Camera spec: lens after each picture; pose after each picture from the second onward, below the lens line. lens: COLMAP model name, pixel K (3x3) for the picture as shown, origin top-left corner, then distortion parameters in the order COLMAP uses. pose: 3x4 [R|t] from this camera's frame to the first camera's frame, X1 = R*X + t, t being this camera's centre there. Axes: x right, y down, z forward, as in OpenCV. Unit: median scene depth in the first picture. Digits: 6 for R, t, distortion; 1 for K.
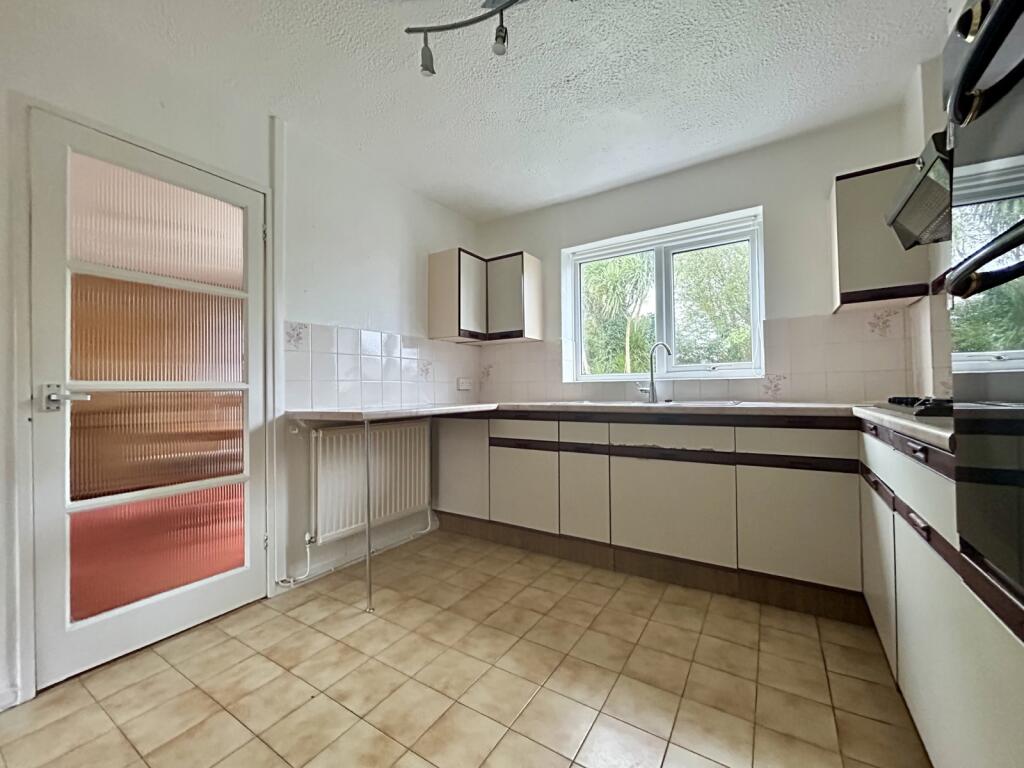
lens RADIAL K [[417.9, 0, 511.8], [0, 417.9, 386.3], [0, 0, 1]] dist [-0.006351, 0.001215]
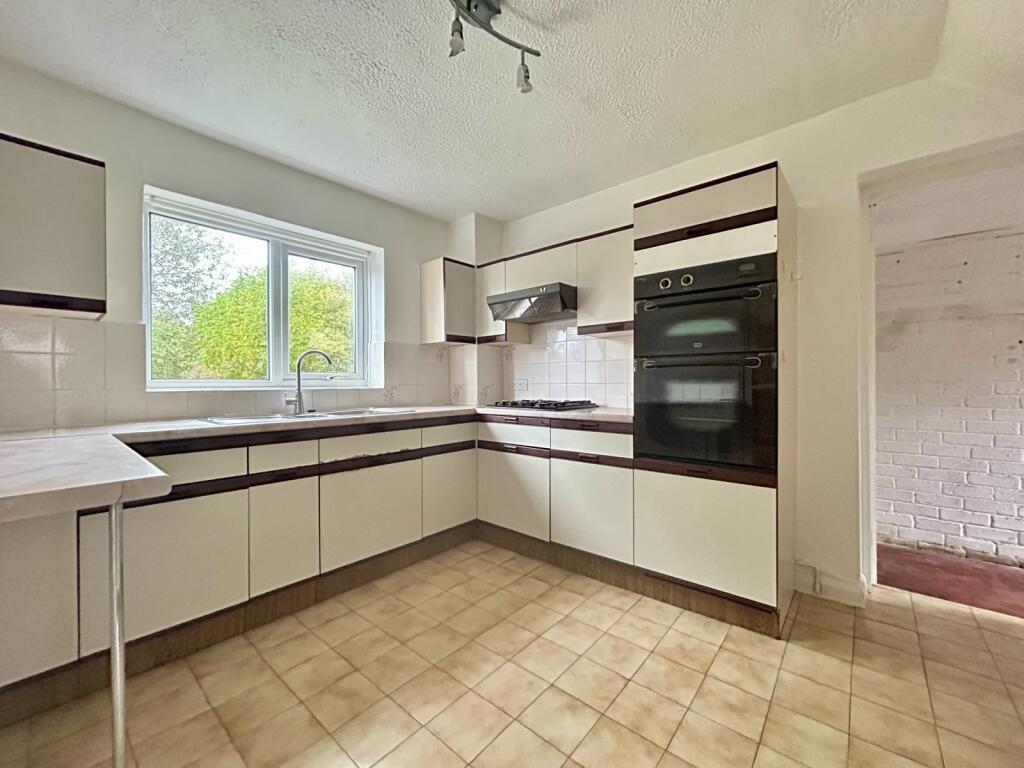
lens RADIAL K [[417.9, 0, 513.2], [0, 417.9, 383.4], [0, 0, 1]] dist [-0.006351, 0.001215]
pose [[0.126046, 0.006743, 0.992001, -0.668876], [-0.007950, 0.999952, -0.005787, -0.033869], [-0.991993, -0.007157, 0.126093, 0.531891]]
